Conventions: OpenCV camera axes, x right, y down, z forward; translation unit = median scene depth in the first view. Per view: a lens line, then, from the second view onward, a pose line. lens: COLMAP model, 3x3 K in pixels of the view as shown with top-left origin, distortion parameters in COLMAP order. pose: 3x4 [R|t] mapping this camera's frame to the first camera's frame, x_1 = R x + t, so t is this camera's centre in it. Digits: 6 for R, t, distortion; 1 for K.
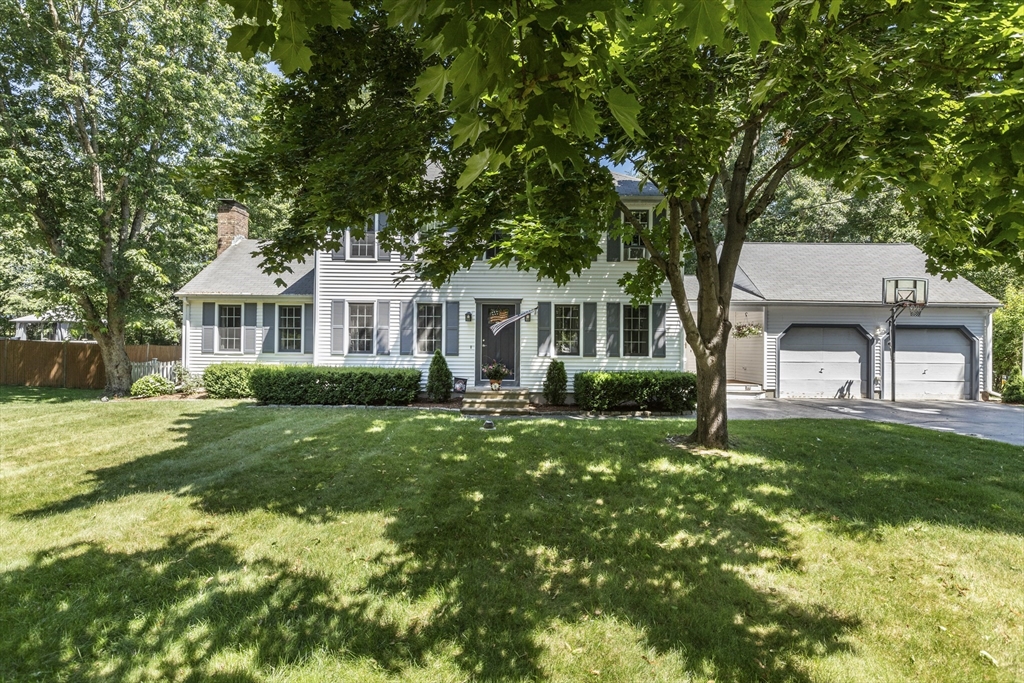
lens RADIAL K [[585.7, 0, 511.7], [0, 585.7, 346.0], [0, 0, 1]] dist [-0.010520, 0.000455]
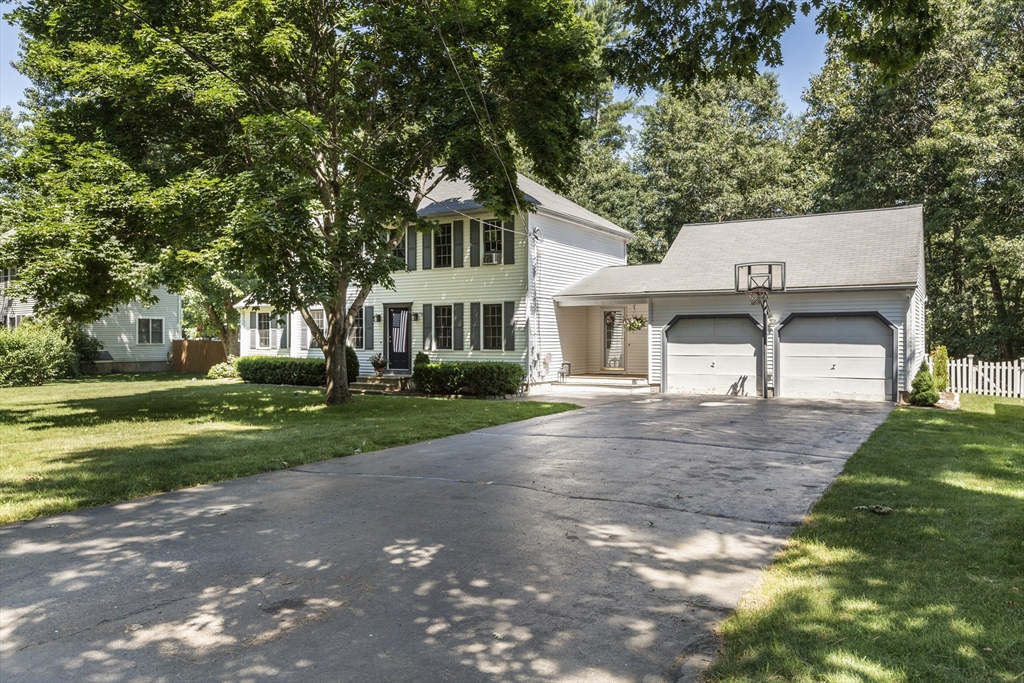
lens RADIAL K [[738.0, 0, 513.0], [0, 738.0, 341.7], [0, 0, 1]] dist [0.059712, 0.000272]
pose [[0.856497, -0.009248, -0.516070, 0.911524], [0.007049, 0.999956, -0.006219, 0.011064], [0.516104, 0.001689, 0.856524, -0.188139]]
